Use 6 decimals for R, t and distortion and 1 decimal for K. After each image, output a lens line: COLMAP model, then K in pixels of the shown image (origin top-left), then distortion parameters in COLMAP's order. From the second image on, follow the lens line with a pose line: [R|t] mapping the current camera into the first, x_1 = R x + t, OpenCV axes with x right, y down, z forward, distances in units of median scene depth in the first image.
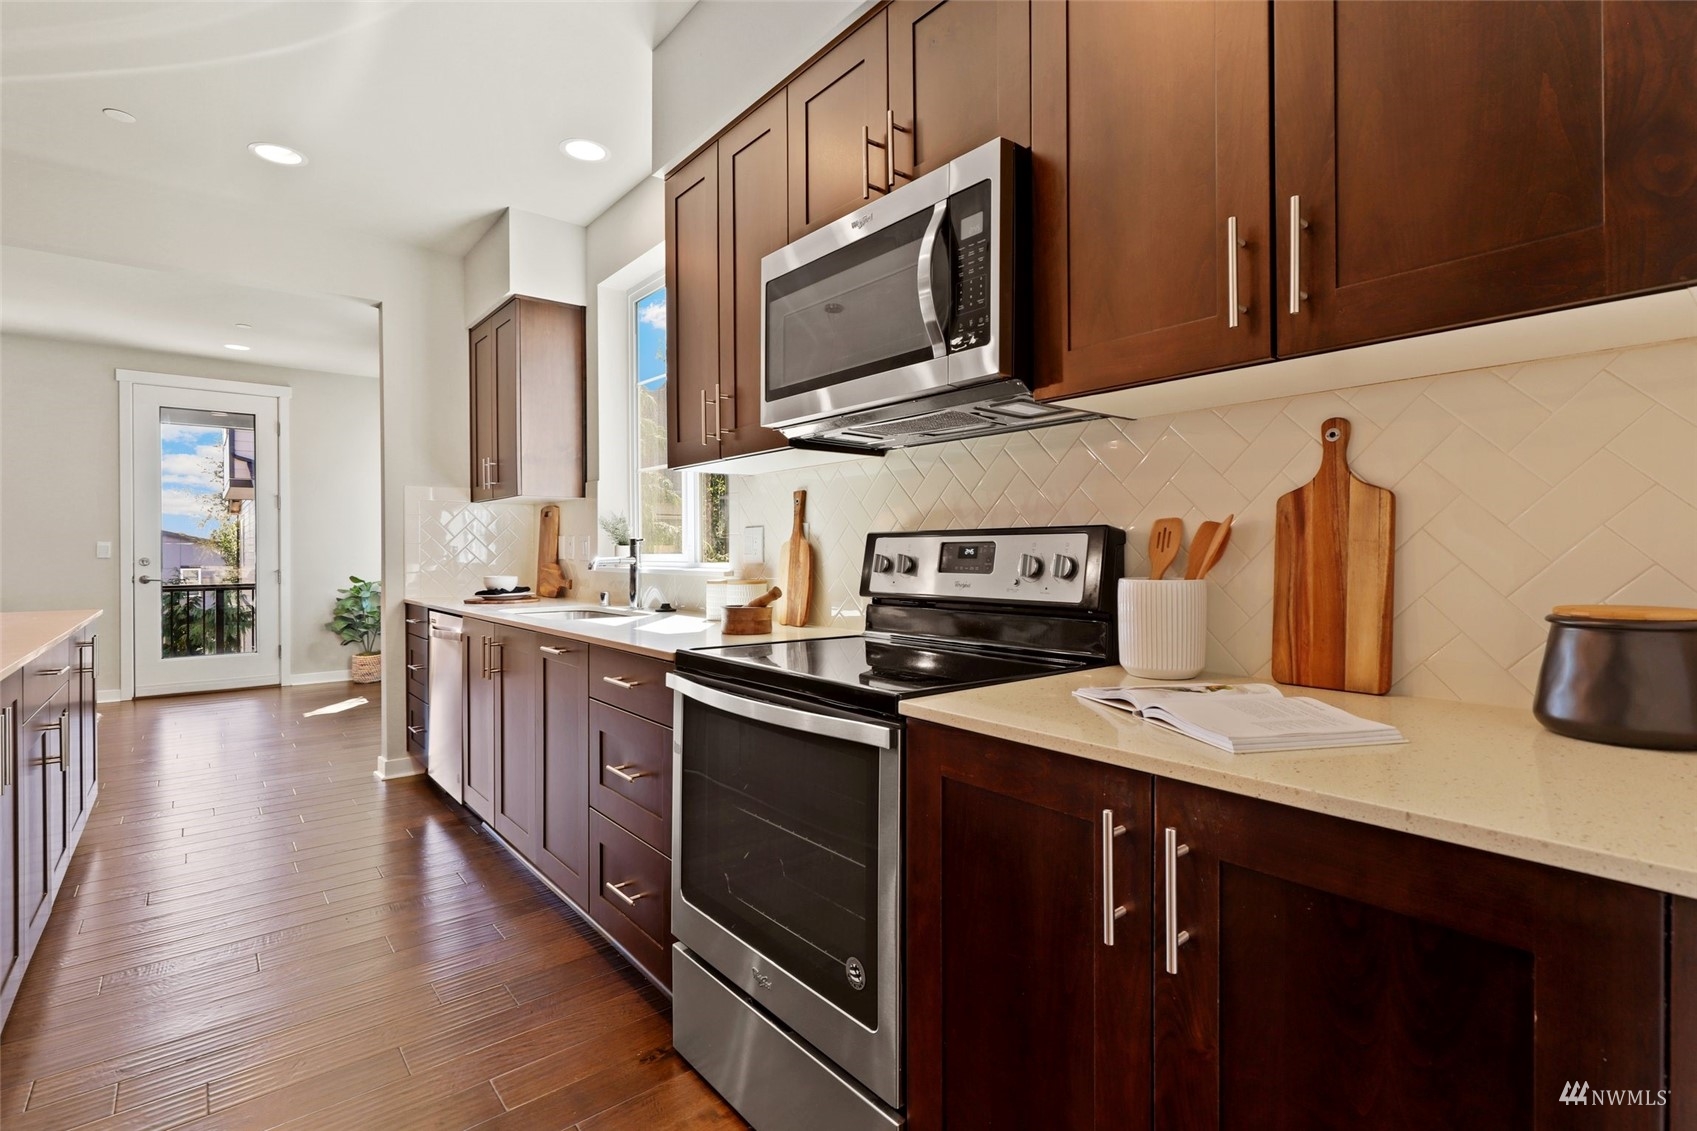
lens RADIAL K [[792.4, 0, 855.5], [0, 792.4, 557.5], [0, 0, 1]] dist [-0.000120, 0.001149]
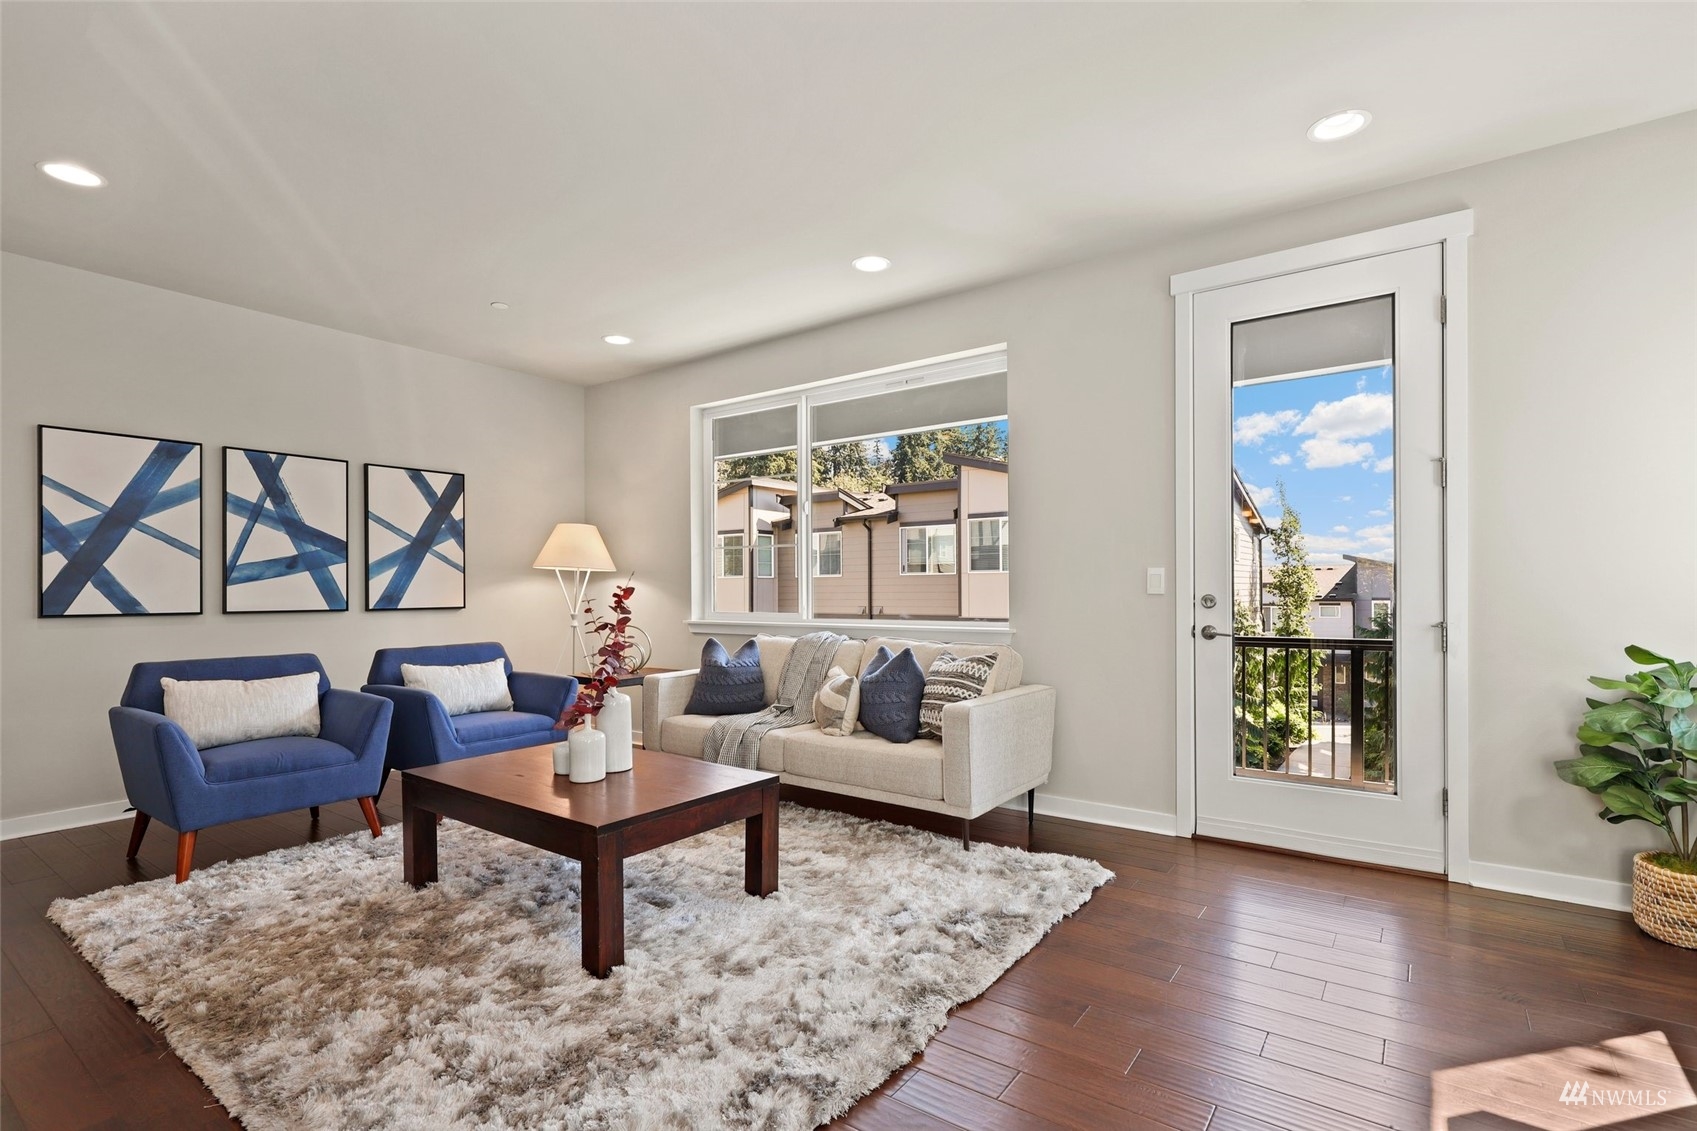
lens RADIAL K [[792.4, 0, 859.7], [0, 792.4, 585.9], [0, 0, 1]] dist [-0.000120, 0.001149]
pose [[0.267127, 0.000663, -0.963661, -0.370860], [-0.002548, 0.999997, -0.000019, -0.004699], [0.963658, 0.002461, 0.267128, 0.544490]]
